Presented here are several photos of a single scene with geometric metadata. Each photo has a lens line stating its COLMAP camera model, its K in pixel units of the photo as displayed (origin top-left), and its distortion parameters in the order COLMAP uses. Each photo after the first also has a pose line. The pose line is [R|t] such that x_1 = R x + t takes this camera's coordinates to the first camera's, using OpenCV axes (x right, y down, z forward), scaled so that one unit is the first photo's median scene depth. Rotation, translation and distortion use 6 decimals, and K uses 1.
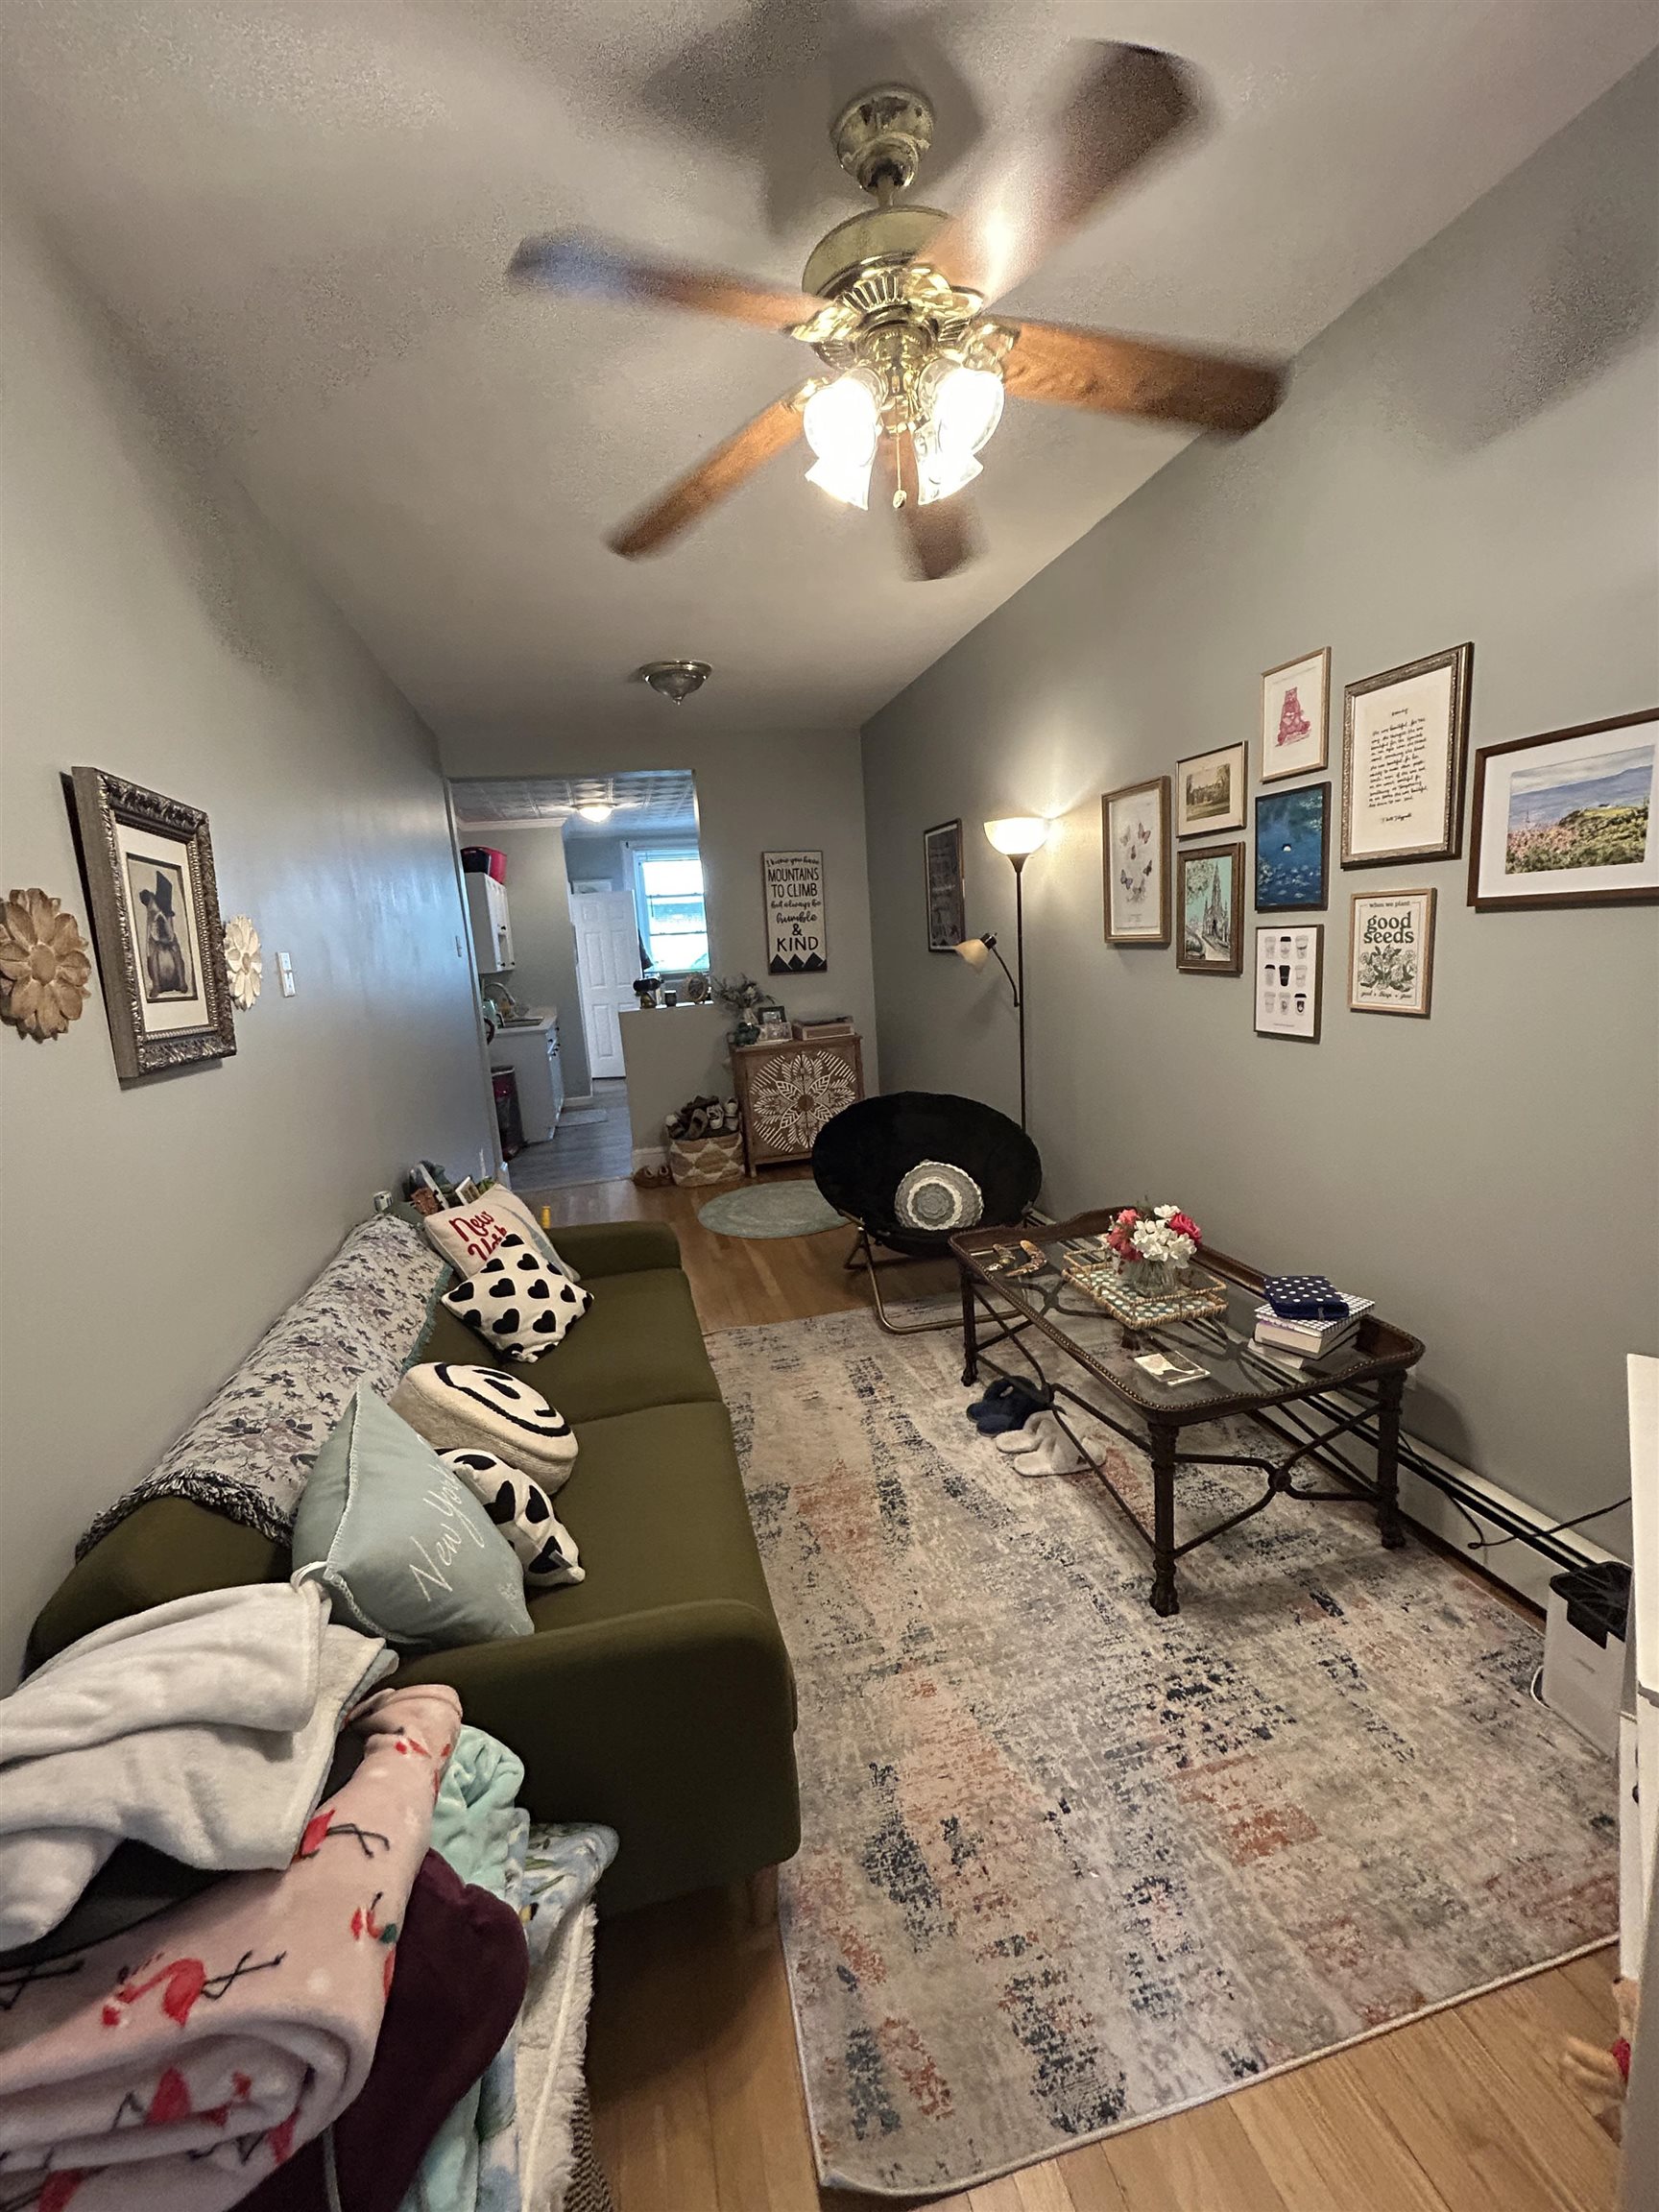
lens RADIAL K [[899.1, 0, 830.0], [0, 899.1, 1103.6], [0, 0, 1]] dist [-0.001292, -0.000442]
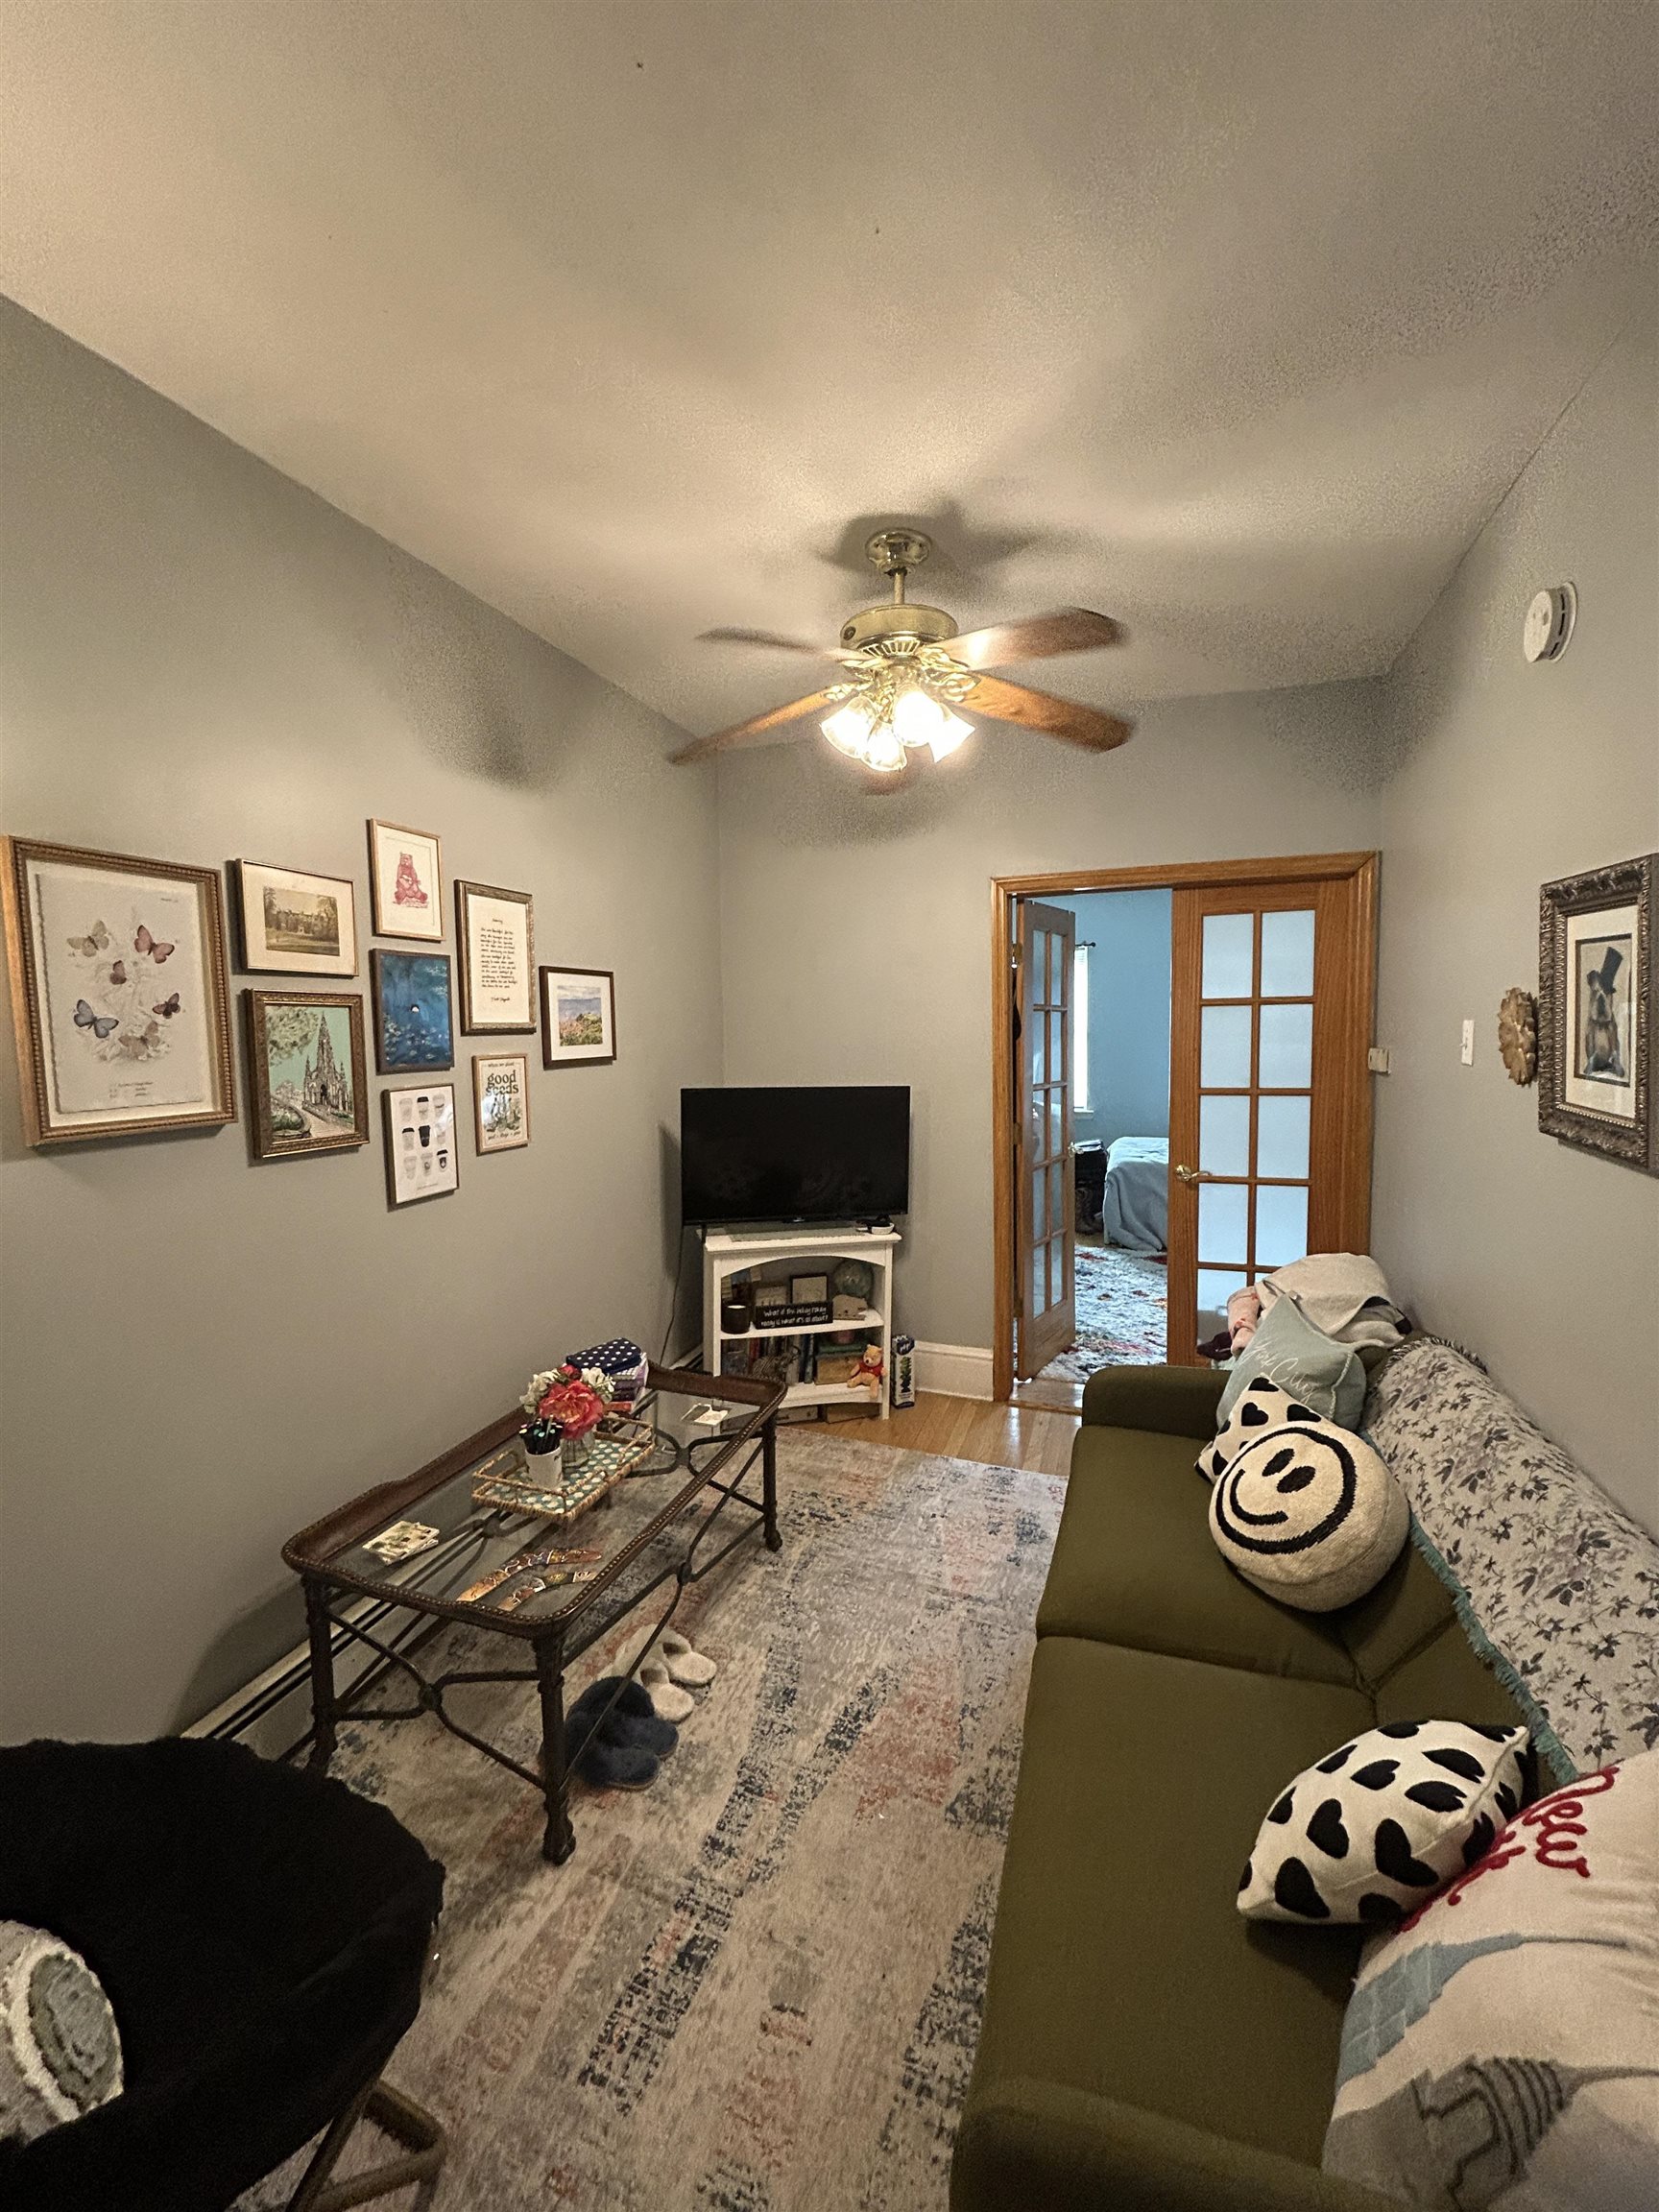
lens RADIAL K [[899.1, 0, 830.0], [0, 899.1, 1103.6], [0, 0, 1]] dist [-0.001292, -0.000442]
pose [[-0.831331, 0.031067, 0.554908, -0.409638], [0.172831, 0.963384, 0.204991, -0.304802], [-0.528221, 0.266321, -0.806260, 1.567111]]
